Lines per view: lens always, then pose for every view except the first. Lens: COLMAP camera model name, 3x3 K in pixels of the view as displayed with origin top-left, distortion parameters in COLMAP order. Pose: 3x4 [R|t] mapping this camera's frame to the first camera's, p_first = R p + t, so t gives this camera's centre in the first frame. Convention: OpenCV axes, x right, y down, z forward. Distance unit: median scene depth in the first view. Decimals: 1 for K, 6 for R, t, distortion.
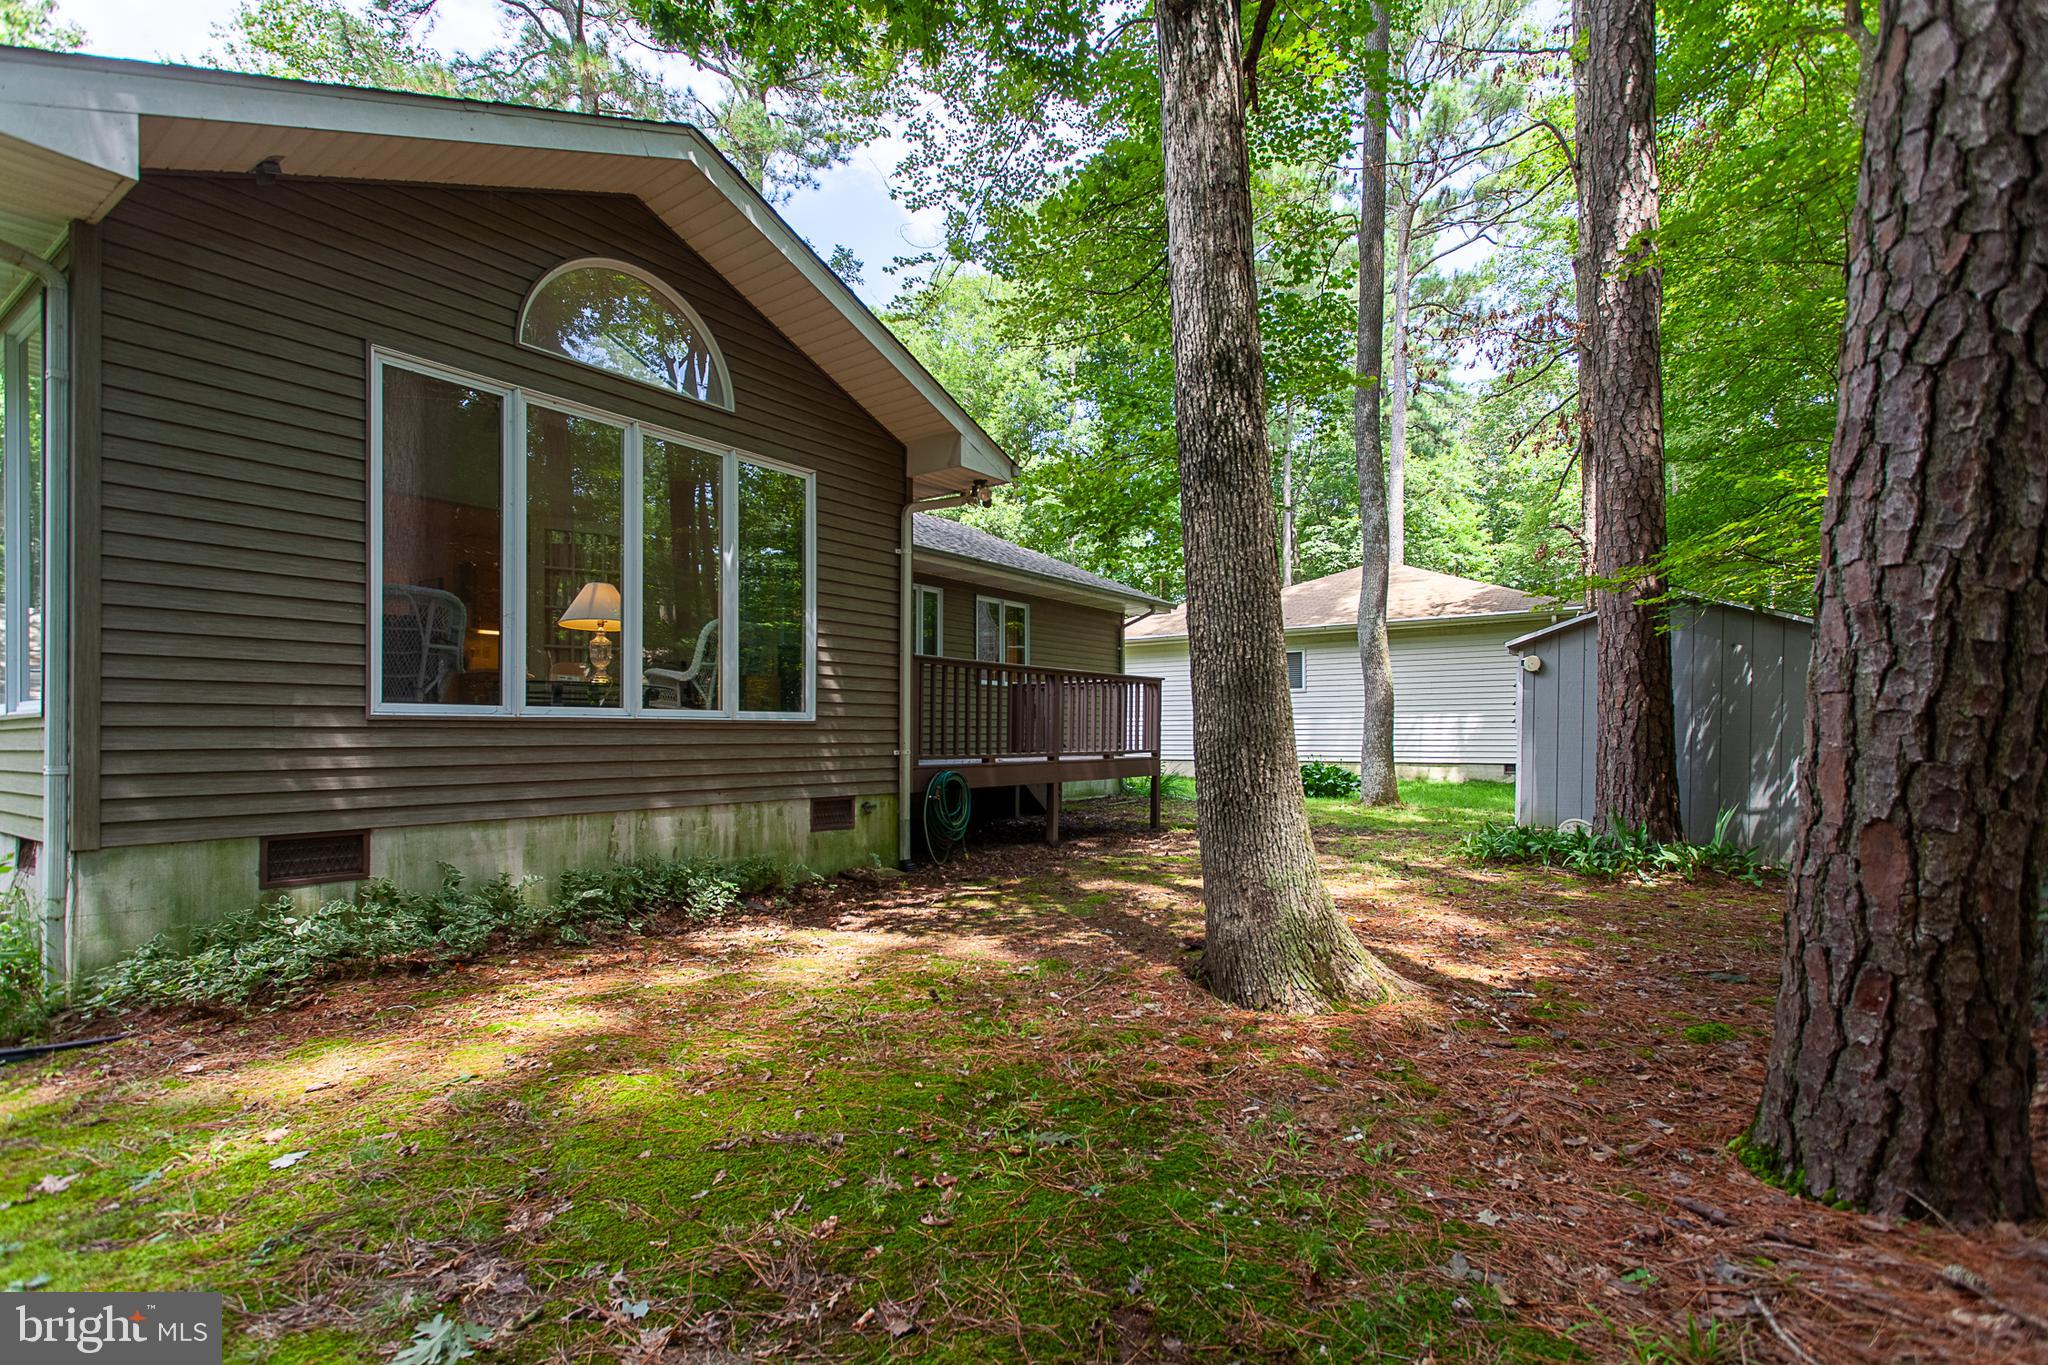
lens RADIAL K [[1043.0, 0, 1031.4], [0, 1043.0, 751.0], [0, 0, 1]] dist [0.004126, 0.000582]
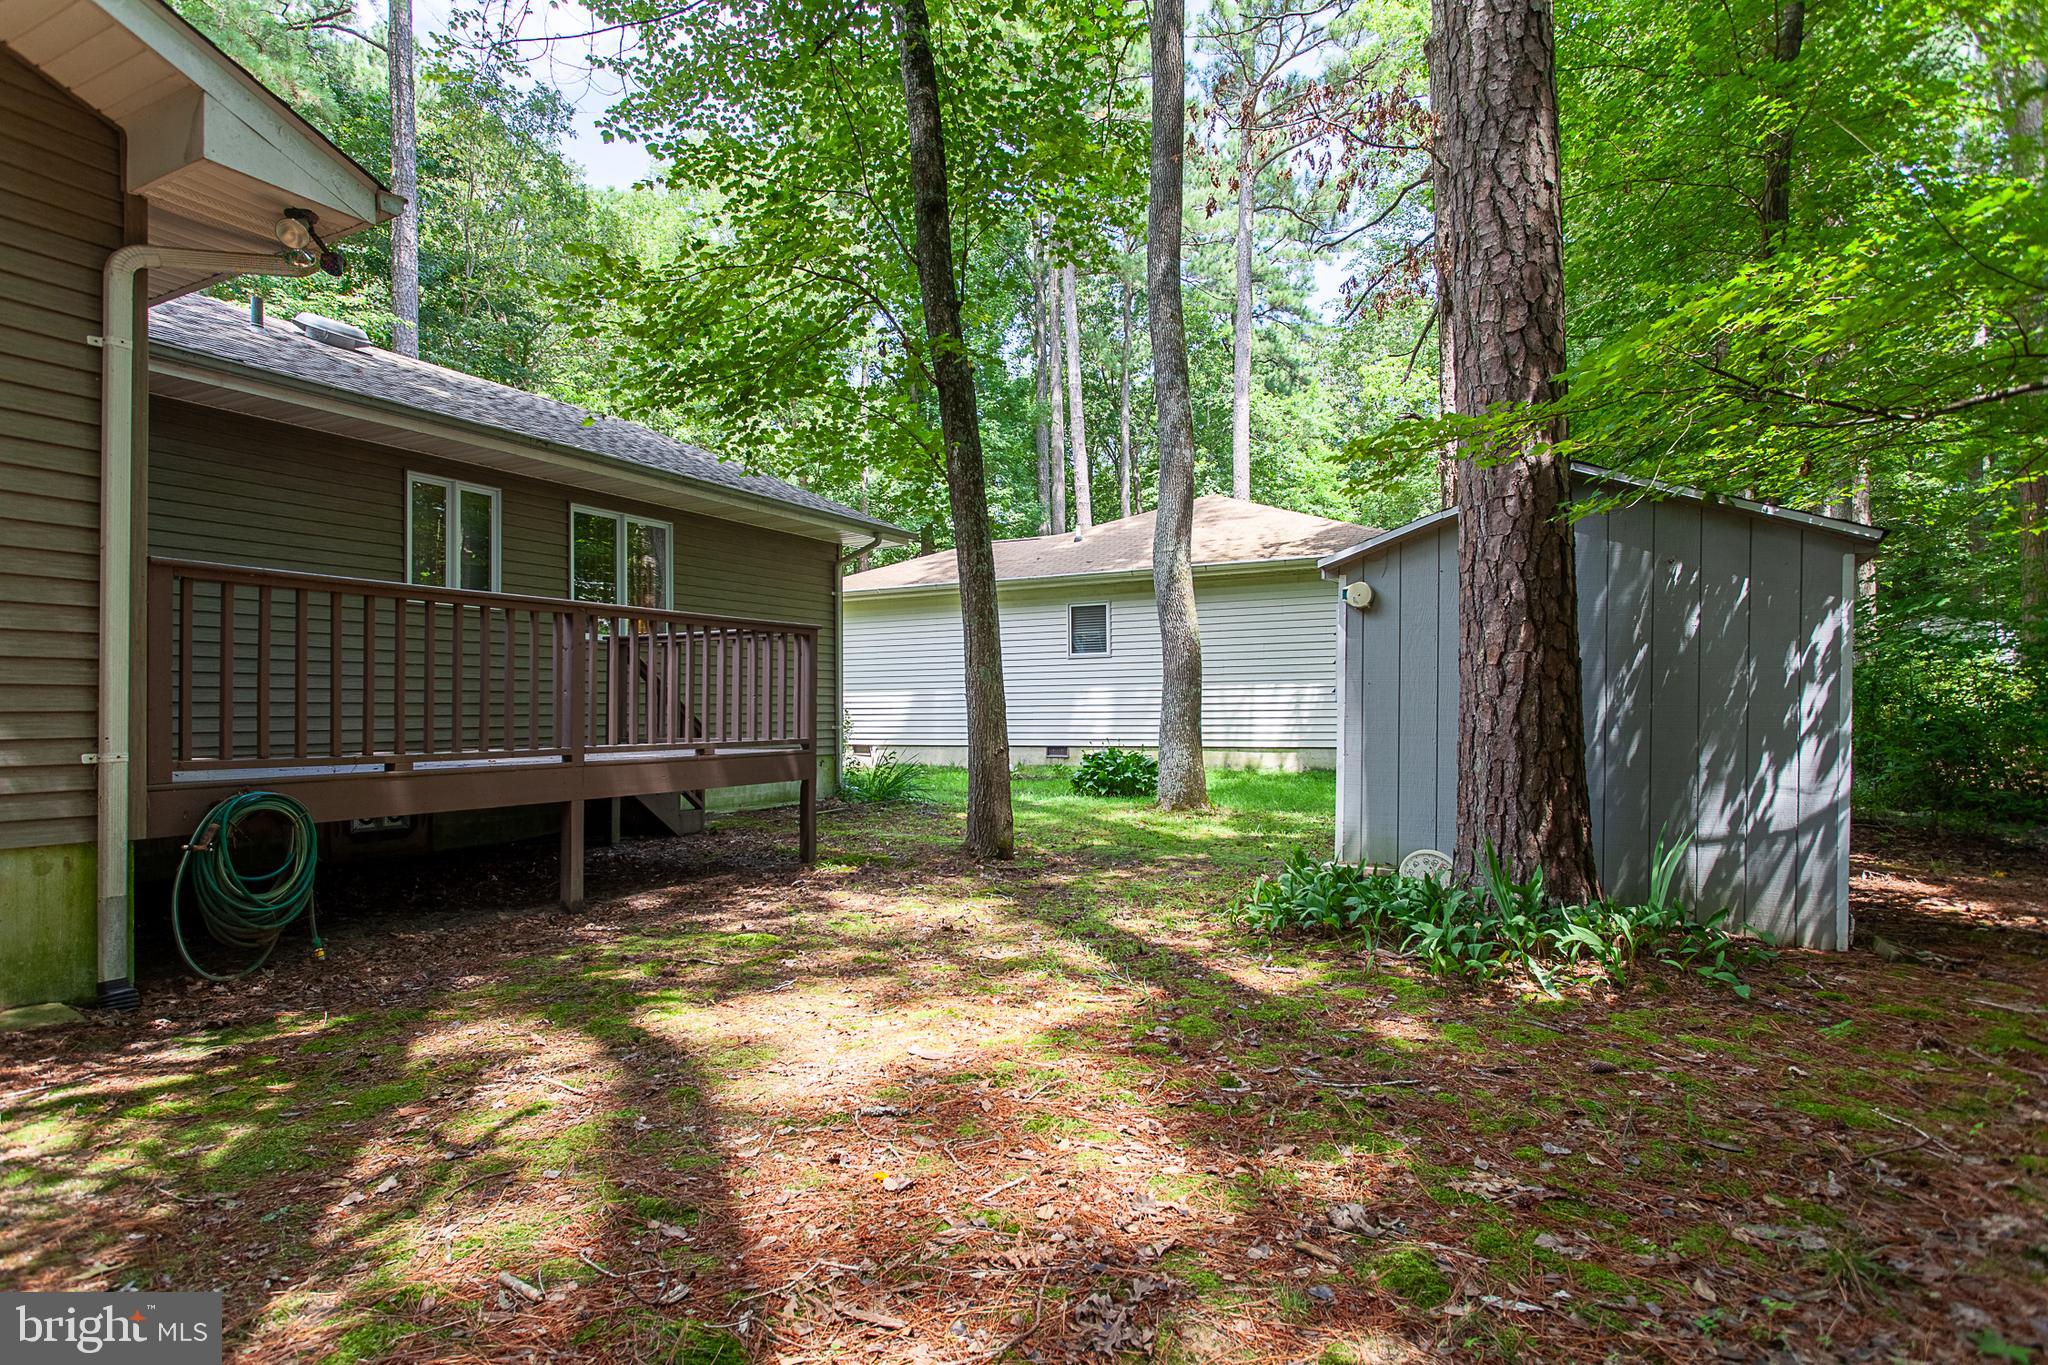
lens RADIAL K [[1121.6, 0, 1046.6], [0, 1121.6, 734.4], [0, 0, 1]] dist [-0.001366, 0.001780]
pose [[0.990482, -0.009455, 0.137321, 0.208488], [0.008899, 0.999950, 0.004662, -0.006930], [-0.137358, -0.003396, 0.990516, 0.376567]]
